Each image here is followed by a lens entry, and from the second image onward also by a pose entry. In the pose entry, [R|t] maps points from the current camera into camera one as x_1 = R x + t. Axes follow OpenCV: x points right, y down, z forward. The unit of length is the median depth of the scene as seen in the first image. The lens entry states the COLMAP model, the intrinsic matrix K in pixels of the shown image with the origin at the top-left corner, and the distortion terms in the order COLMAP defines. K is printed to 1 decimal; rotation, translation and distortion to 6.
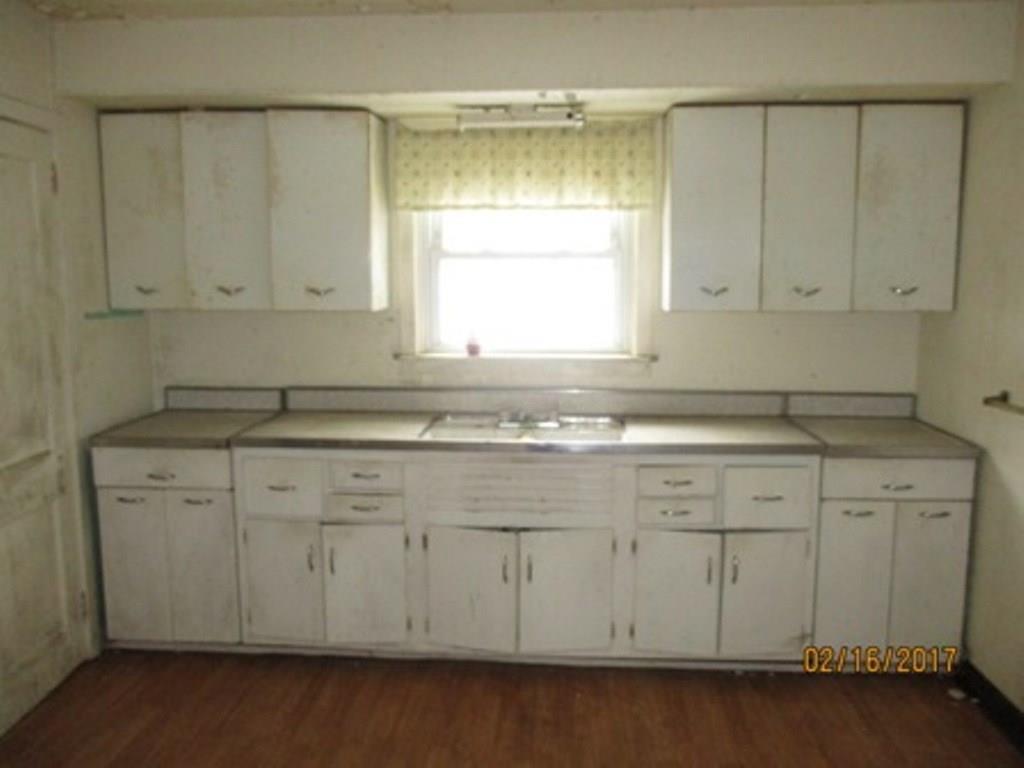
lens RADIAL K [[831.3, 0, 512.0], [0, 831.3, 384.0], [0, 0, 1]] dist [0.002292, 0.000167]
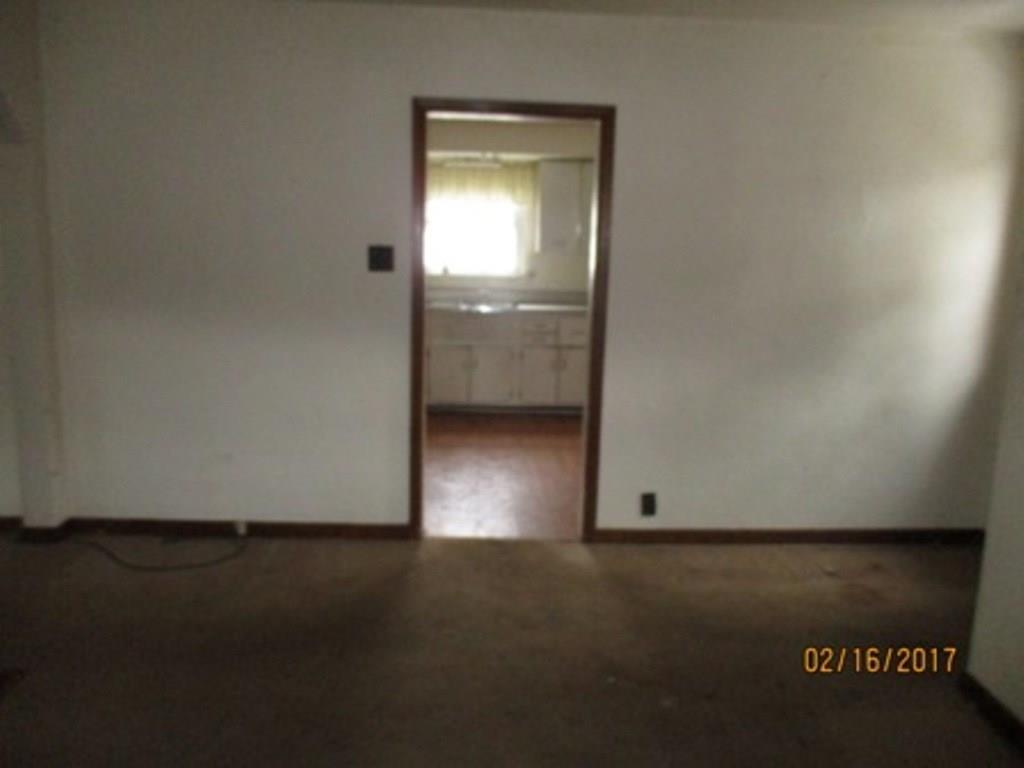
lens RADIAL K [[831.3, 0, 512.0], [0, 831.3, 384.0], [0, 0, 1]] dist [0.002292, 0.000167]
pose [[0.993368, 0.006907, 0.114772, -0.132185], [-0.010691, 0.999418, 0.032386, 0.192279], [-0.114482, -0.033398, 0.992864, -1.204732]]
